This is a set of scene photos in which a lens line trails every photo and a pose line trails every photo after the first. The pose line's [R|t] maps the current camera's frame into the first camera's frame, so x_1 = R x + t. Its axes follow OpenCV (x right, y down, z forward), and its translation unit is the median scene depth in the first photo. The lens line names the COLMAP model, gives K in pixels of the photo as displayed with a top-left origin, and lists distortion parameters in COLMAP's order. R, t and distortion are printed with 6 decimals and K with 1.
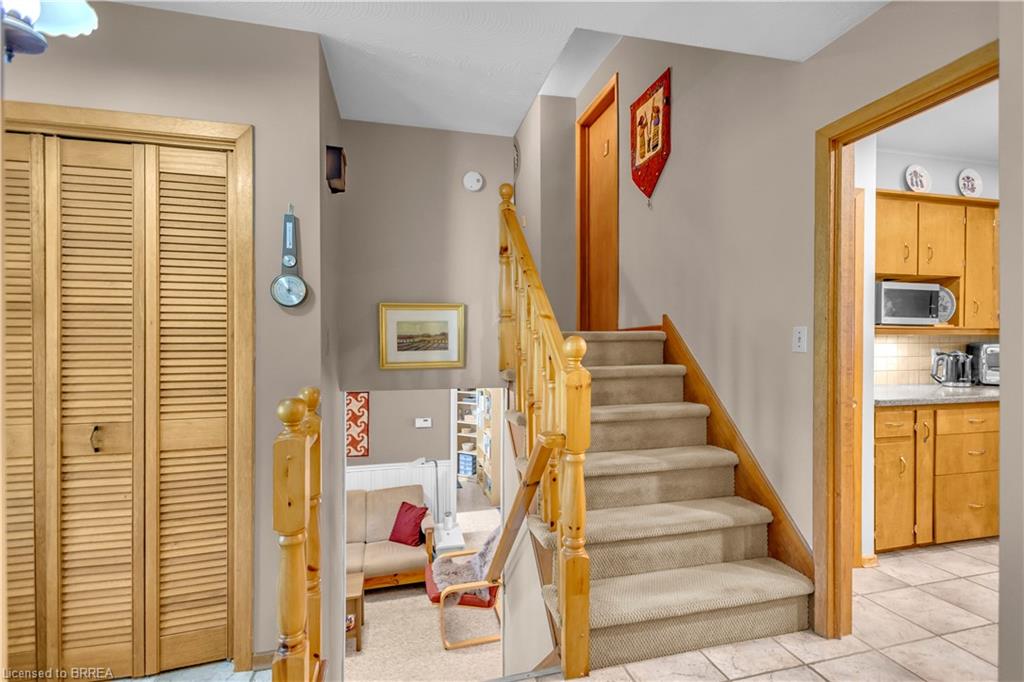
lens RADIAL K [[475.1, 0, 517.8], [0, 475.1, 350.9], [0, 0, 1]] dist [0.032125, -0.000207]
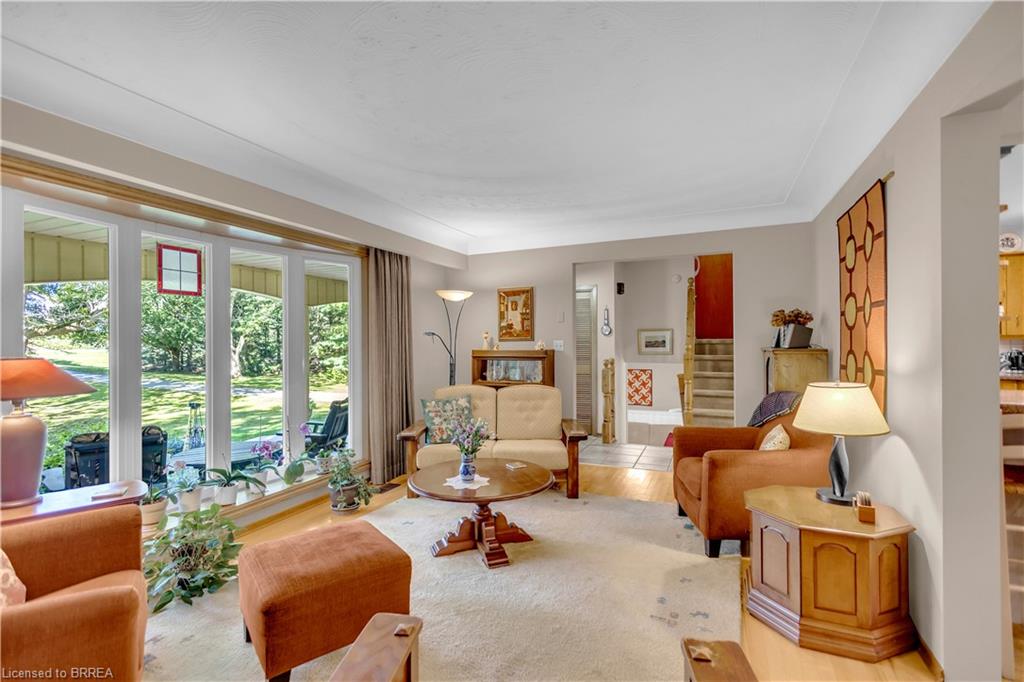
lens RADIAL K [[471.6, 0, 510.7], [0, 471.6, 338.2], [0, 0, 1]] dist [0.008970, -0.001050]
pose [[0.783207, -0.006728, -0.621725, 0.774578], [-0.001842, 0.999912, -0.013141, -0.015624], [0.621759, 0.011437, 0.783125, -1.474215]]
